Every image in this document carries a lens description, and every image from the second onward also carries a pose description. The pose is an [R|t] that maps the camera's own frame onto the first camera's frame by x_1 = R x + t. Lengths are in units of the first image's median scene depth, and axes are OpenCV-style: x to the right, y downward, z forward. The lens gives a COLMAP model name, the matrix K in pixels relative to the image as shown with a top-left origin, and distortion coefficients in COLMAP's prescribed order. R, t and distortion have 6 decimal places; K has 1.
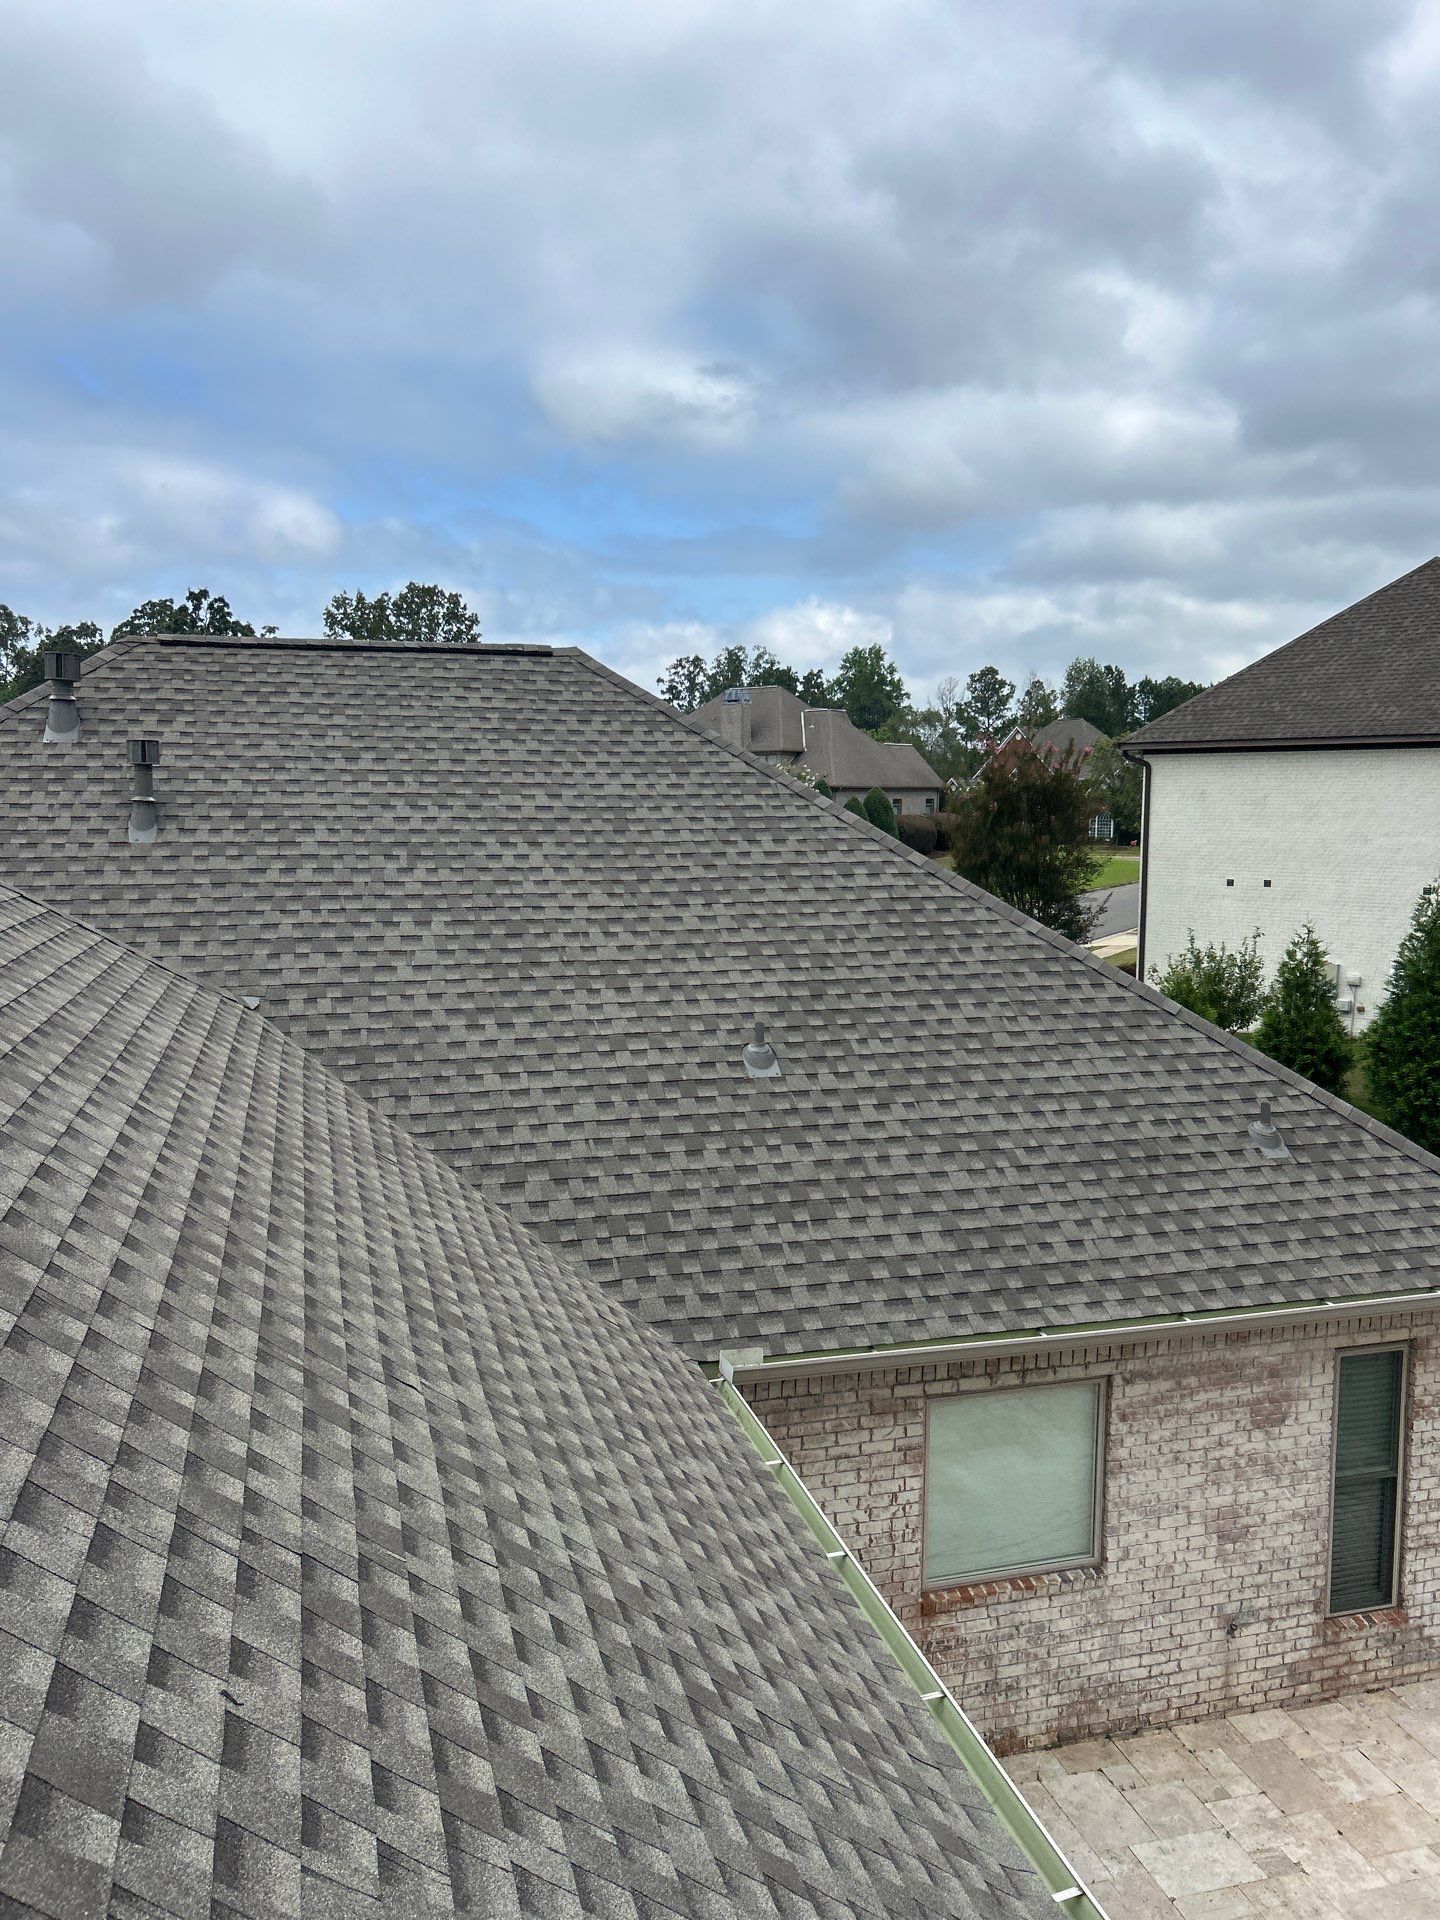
lens RADIAL K [[1440.1, 0, 719.9], [0, 1440.1, 923.6], [0, 0, 1]] dist [0.147776, -0.296185]
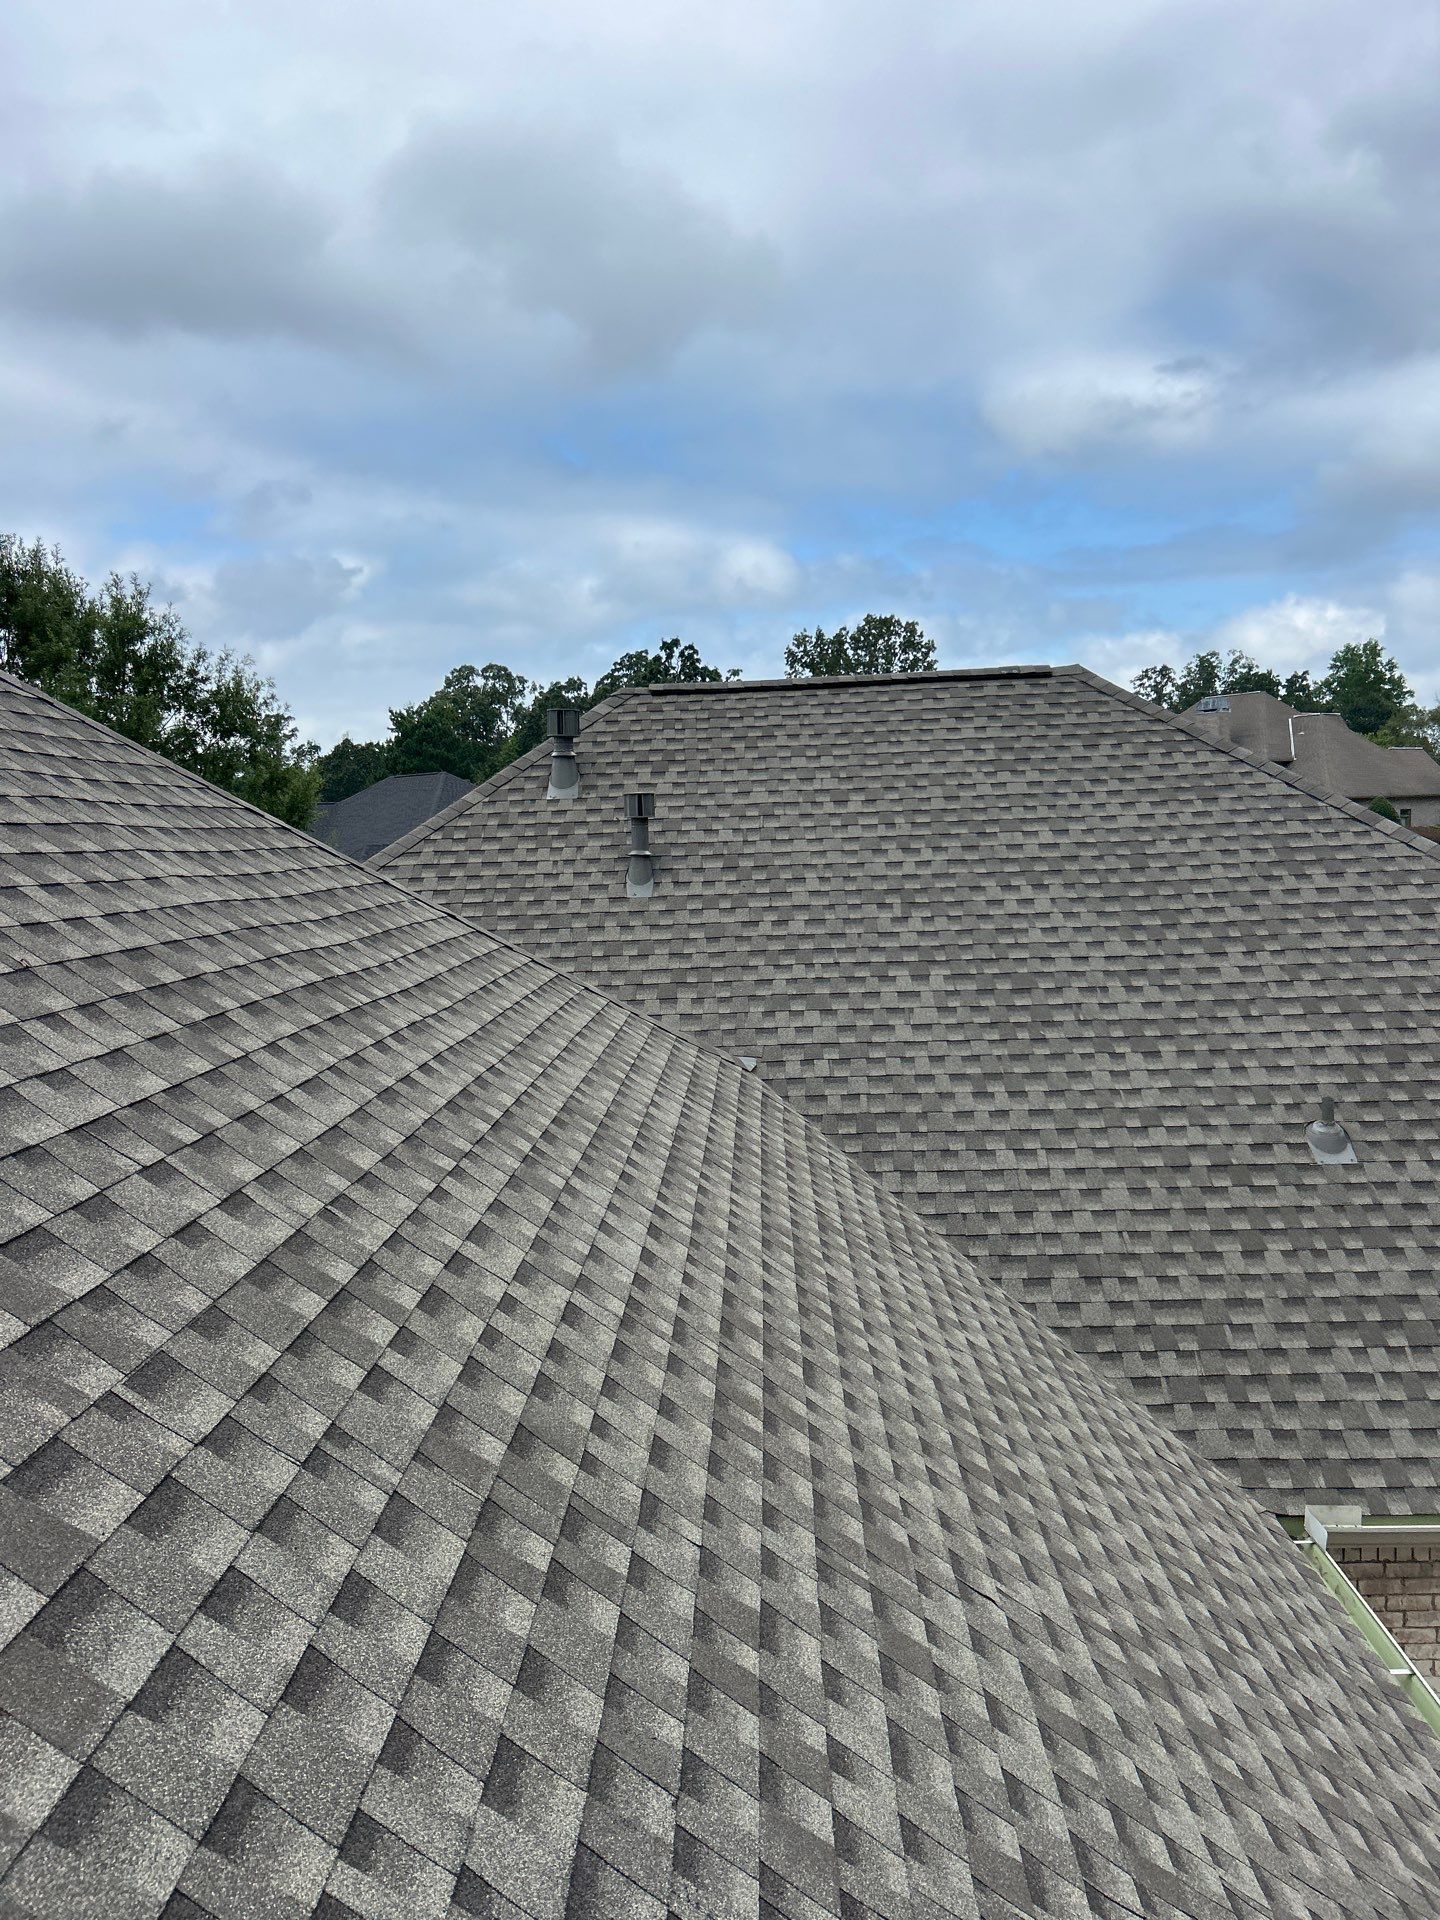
lens RADIAL K [[1447.6, 0, 711.0], [0, 1447.6, 955.2], [0, 0, 1]] dist [0.047198, -0.063775]
pose [[0.950541, -0.009269, -0.310461, -0.044804], [0.010472, 0.999943, 0.002209, -0.017285], [0.310423, -0.005351, 0.950583, 0.082975]]
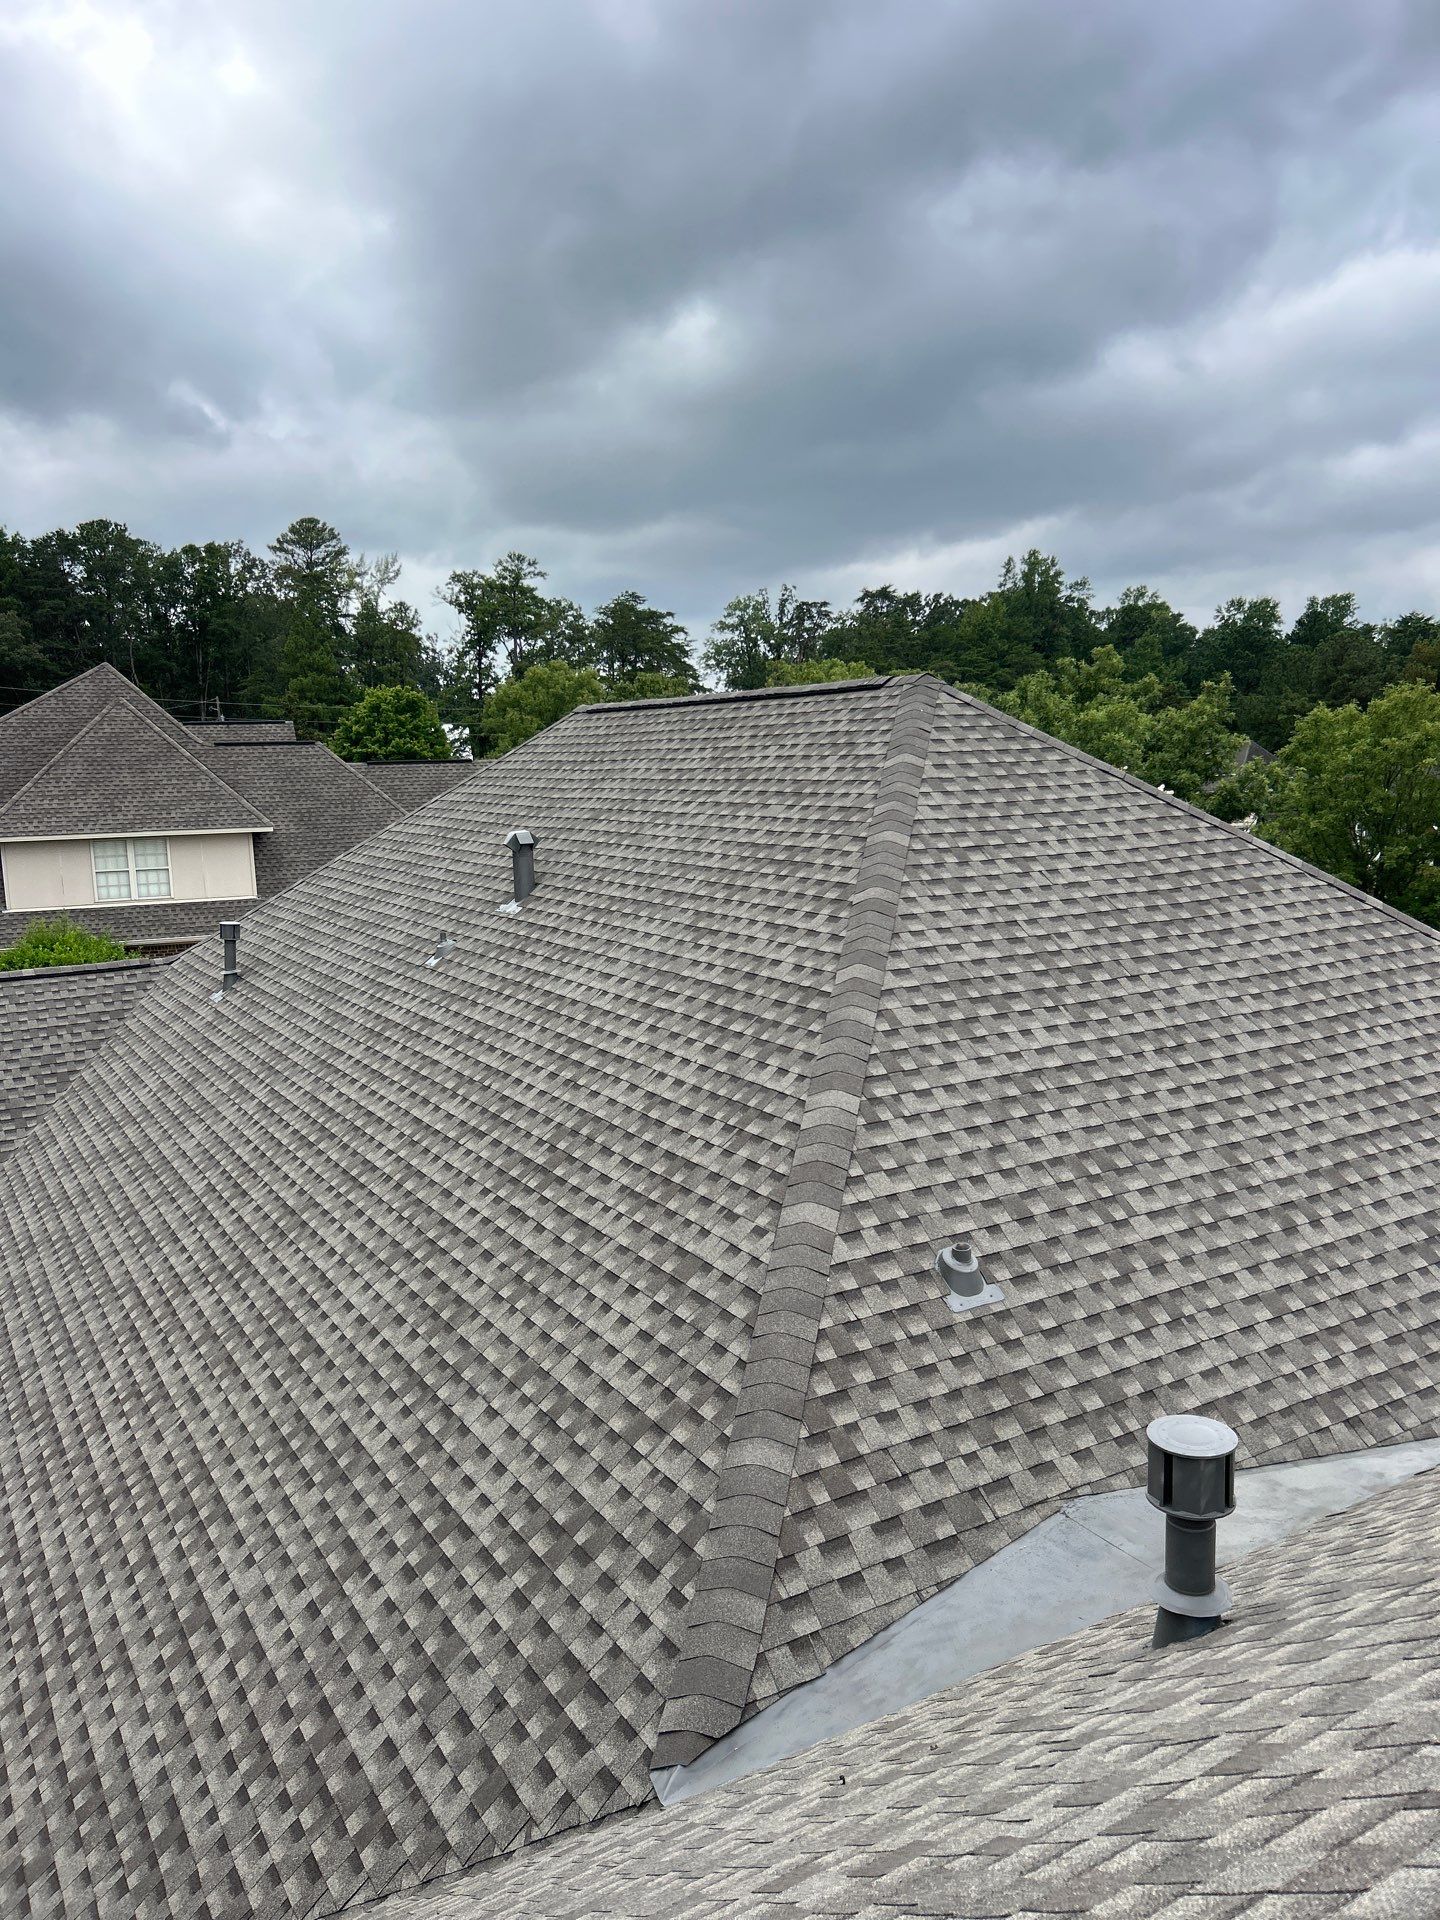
lens RADIAL K [[1453.9, 0, 728.1], [0, 1453.9, 947.4], [0, 0, 1]] dist [0.045556, -0.070327]
pose [[-0.965081, 0.054794, -0.256158, -0.196756], [-0.002748, 0.975707, 0.219061, -0.323136], [0.261939, 0.212116, -0.941486, 1.284875]]
